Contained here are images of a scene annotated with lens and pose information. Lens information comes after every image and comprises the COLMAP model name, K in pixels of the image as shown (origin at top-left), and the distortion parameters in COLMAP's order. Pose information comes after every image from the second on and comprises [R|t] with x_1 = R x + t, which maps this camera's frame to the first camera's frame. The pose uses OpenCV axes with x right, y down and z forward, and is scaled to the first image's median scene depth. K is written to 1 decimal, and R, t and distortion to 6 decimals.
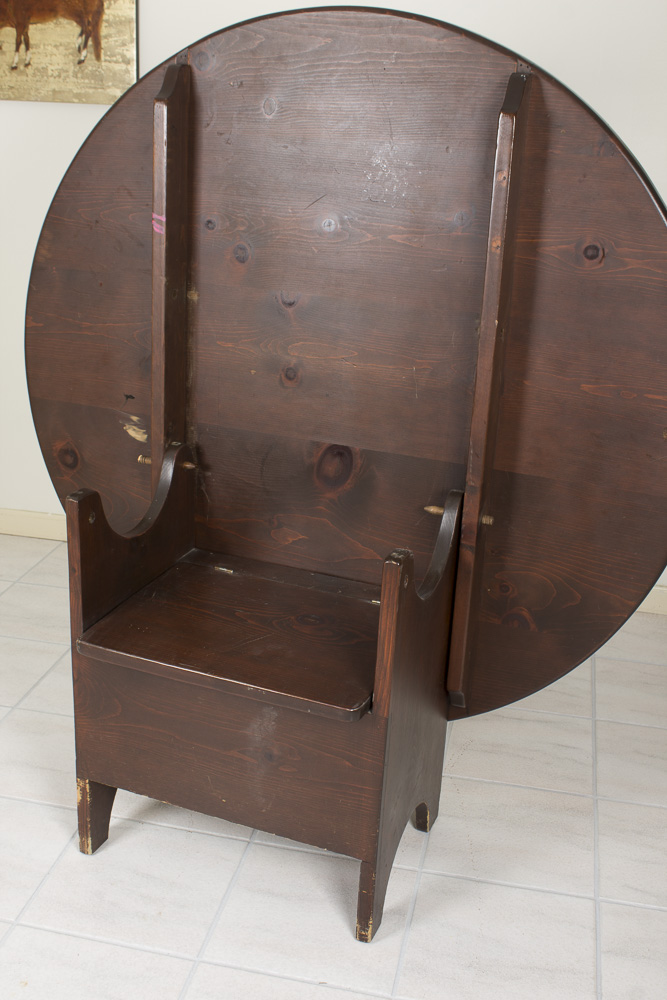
lens RADIAL K [[1119.8, 0, 333.5], [0, 1119.8, 500.0], [0, 0, 1]] dist [-0.118155, 0.151092]
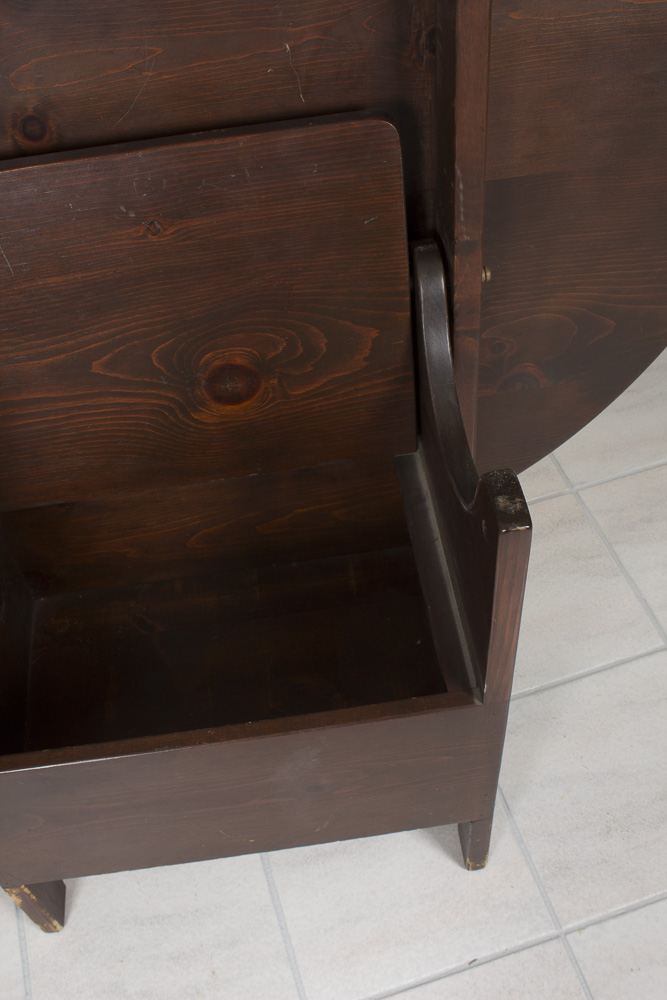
lens RADIAL K [[1011.4, 0, 333.5], [0, 1011.4, 500.0], [0, 0, 1]] dist [-0.148969, 0.153944]
pose [[0.870053, -0.438047, 0.226102, -0.090753], [0.271405, 0.808552, 0.522095, -0.166727], [-0.411518, -0.392885, 0.822371, 0.514692]]
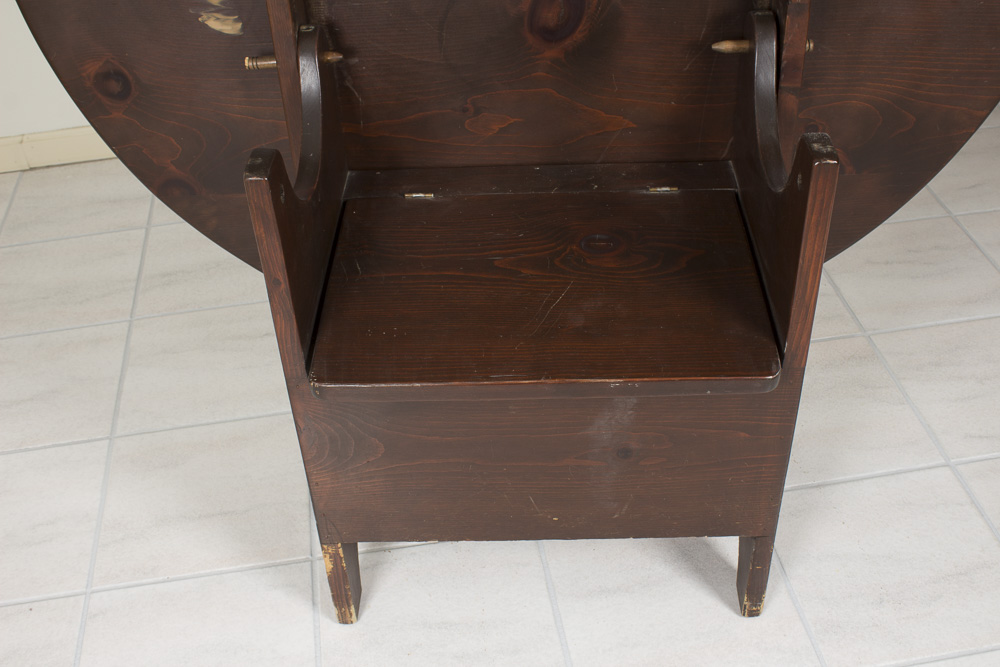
lens RADIAL K [[1119.8, 0, 507.3], [0, 1119.8, 336.7], [0, 0, 1]] dist [-0.118155, 0.151092]
pose [[0.931152, -0.288422, 0.223089, -0.229254], [0.199939, 0.915509, 0.349095, -0.088269], [-0.304927, -0.280456, 0.910145, 0.339783]]
